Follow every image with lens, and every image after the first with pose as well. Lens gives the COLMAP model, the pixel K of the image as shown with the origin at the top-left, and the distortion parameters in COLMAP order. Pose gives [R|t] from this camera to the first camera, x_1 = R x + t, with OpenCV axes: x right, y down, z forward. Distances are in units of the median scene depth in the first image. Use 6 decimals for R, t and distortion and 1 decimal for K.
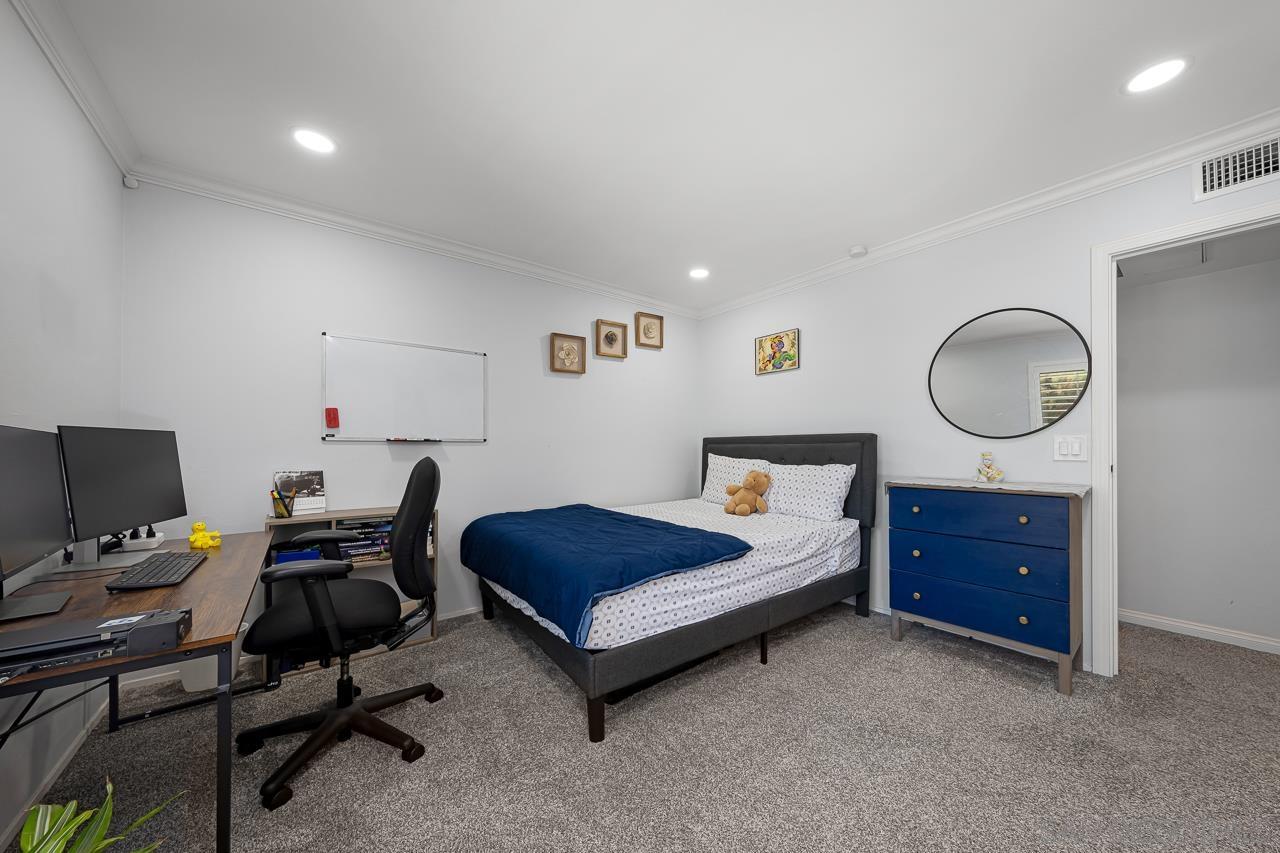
lens RADIAL K [[442.3, 0, 642.9], [0, 442.3, 437.0], [0, 0, 1]] dist [-0.005152, 0.000902]
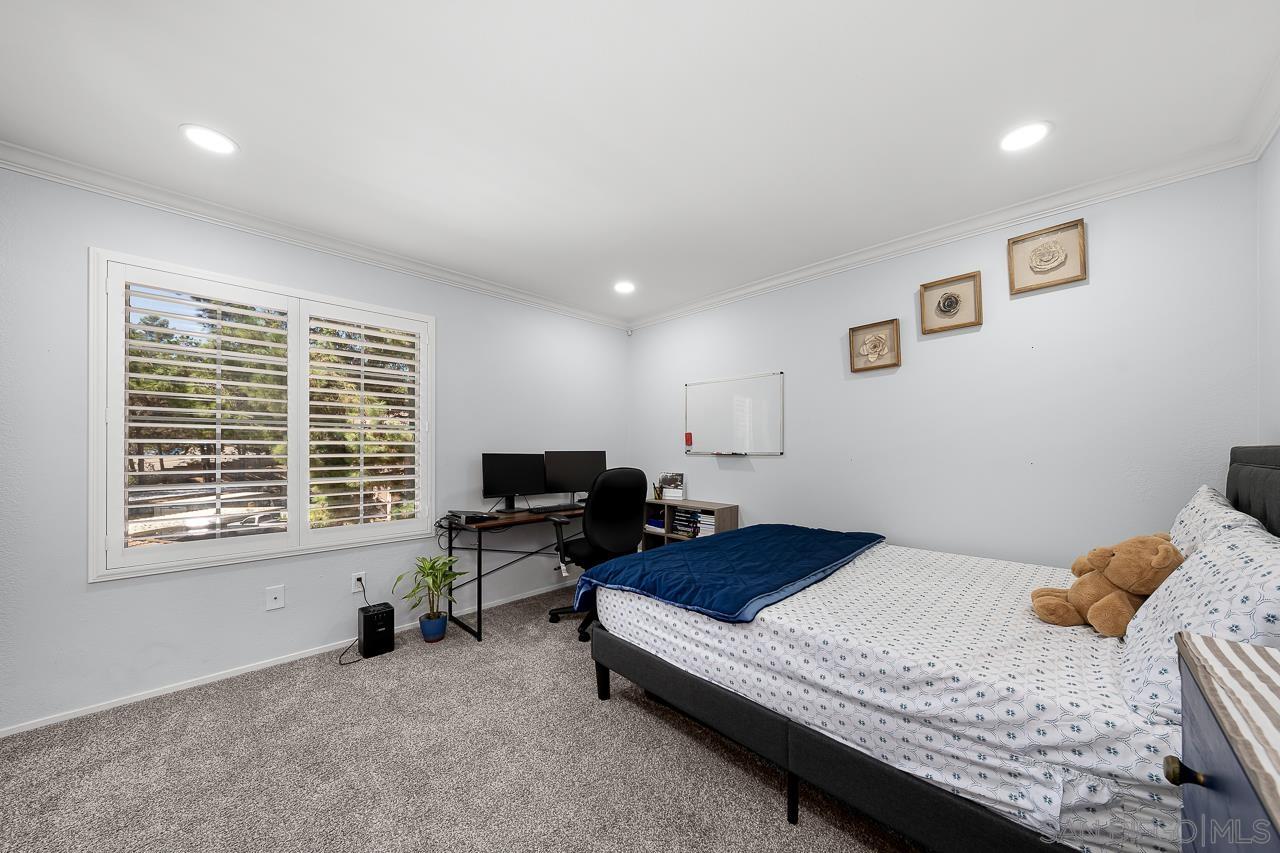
lens RADIAL K [[442.3, 0, 649.7], [0, 442.3, 447.1], [0, 0, 1]] dist [-0.005152, 0.000902]
pose [[0.133407, -0.004494, -0.991051, 0.790299], [0.018791, 0.999821, -0.002004, -0.015132], [0.990883, -0.018355, 0.133468, 0.664586]]
